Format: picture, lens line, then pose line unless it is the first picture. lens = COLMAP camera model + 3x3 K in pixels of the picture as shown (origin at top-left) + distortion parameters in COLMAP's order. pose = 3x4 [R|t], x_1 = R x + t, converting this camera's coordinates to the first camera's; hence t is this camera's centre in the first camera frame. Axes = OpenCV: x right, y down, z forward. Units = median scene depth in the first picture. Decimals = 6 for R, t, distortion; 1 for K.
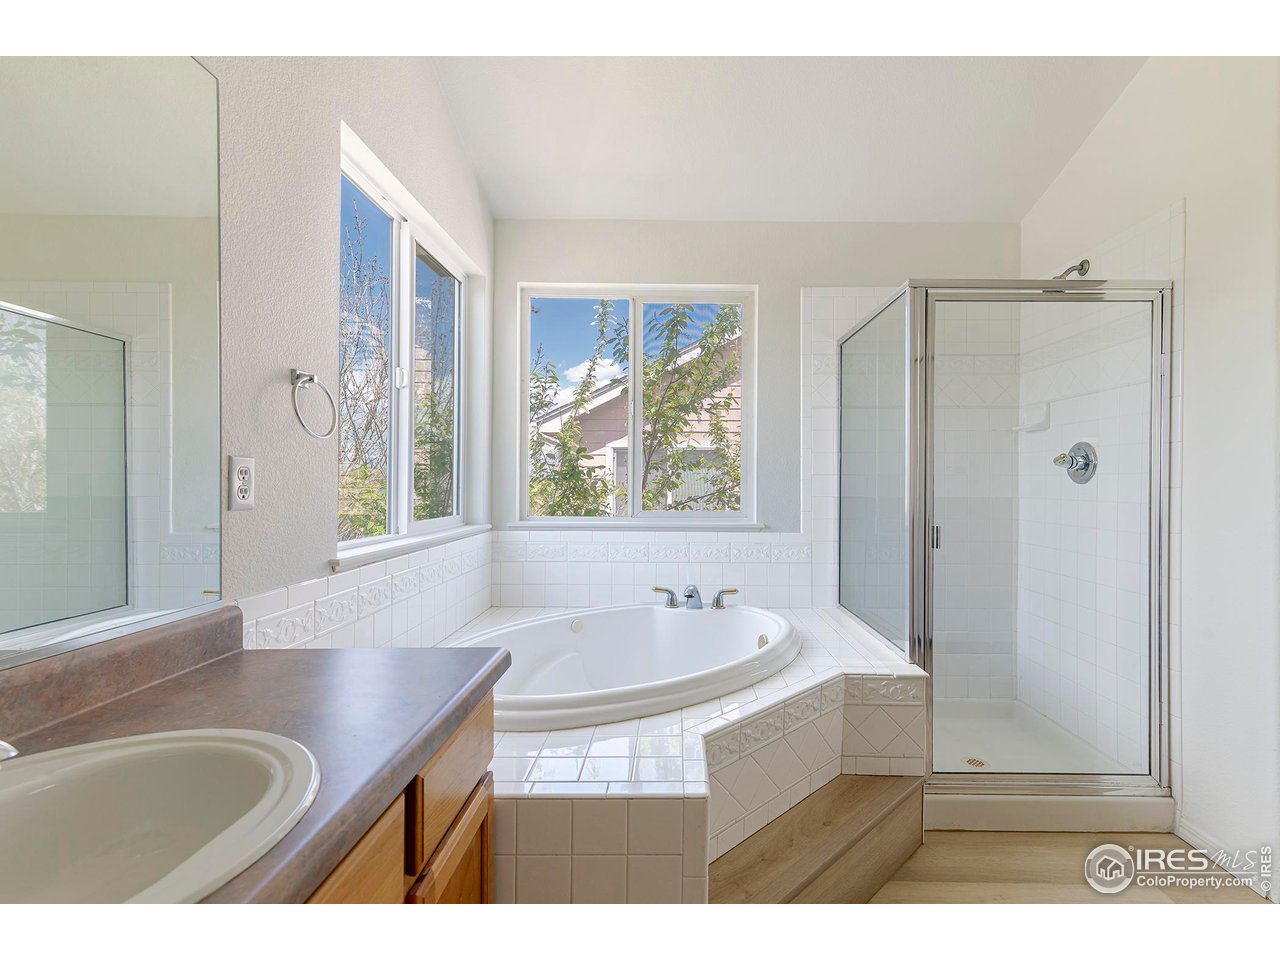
lens RADIAL K [[564.7, 0, 644.6], [0, 564.7, 489.3], [0, 0, 1]] dist [0.002173, 0.000187]
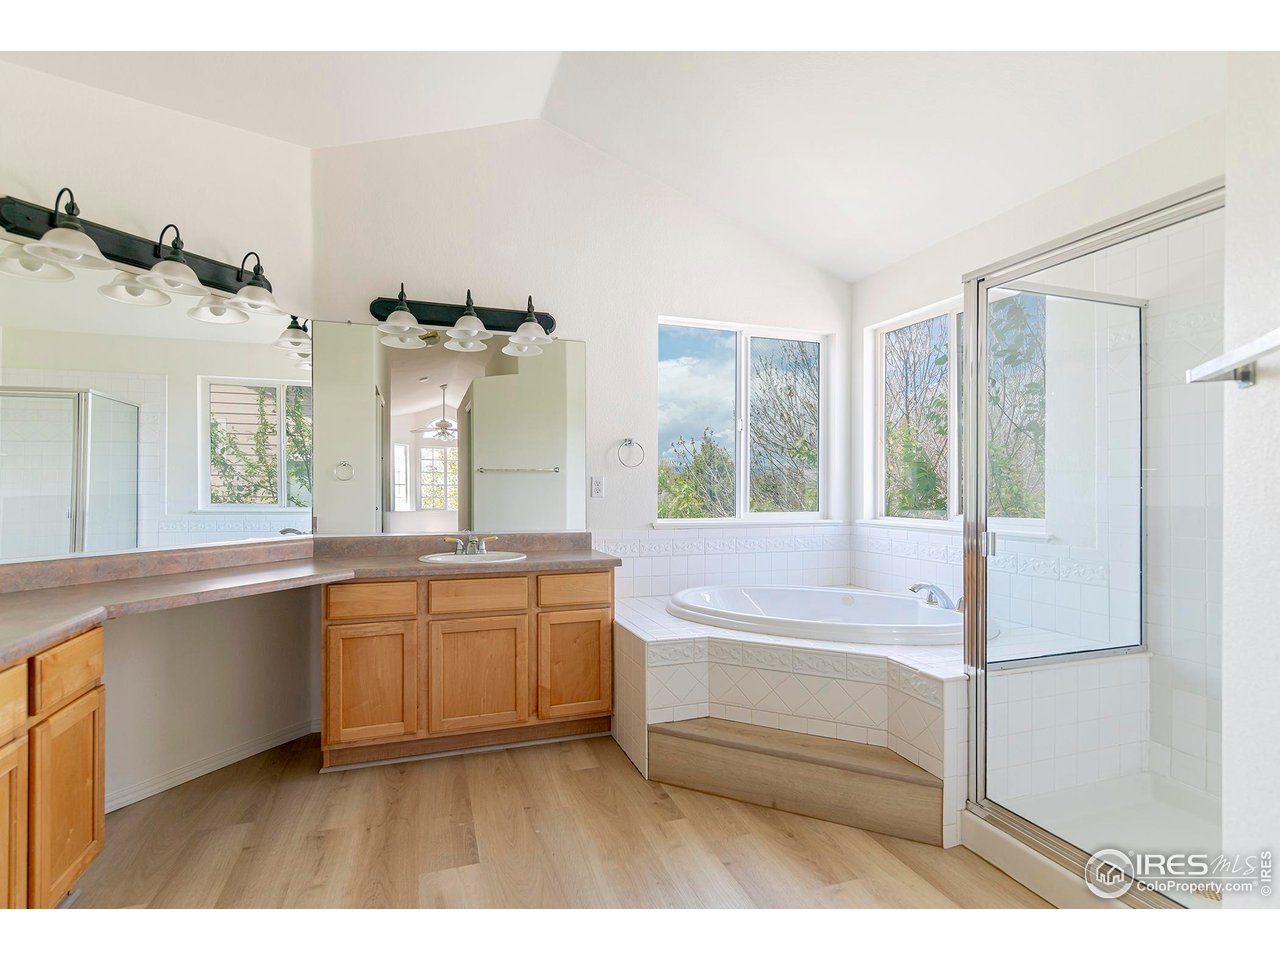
lens RADIAL K [[564.7, 0, 644.6], [0, 564.7, 489.3], [0, 0, 1]] dist [0.002173, 0.000187]
pose [[0.377048, -0.003187, -0.926188, 1.002205], [-0.011639, 0.999899, -0.008178, 0.009245], [0.926120, 0.013864, 0.376973, 0.111397]]
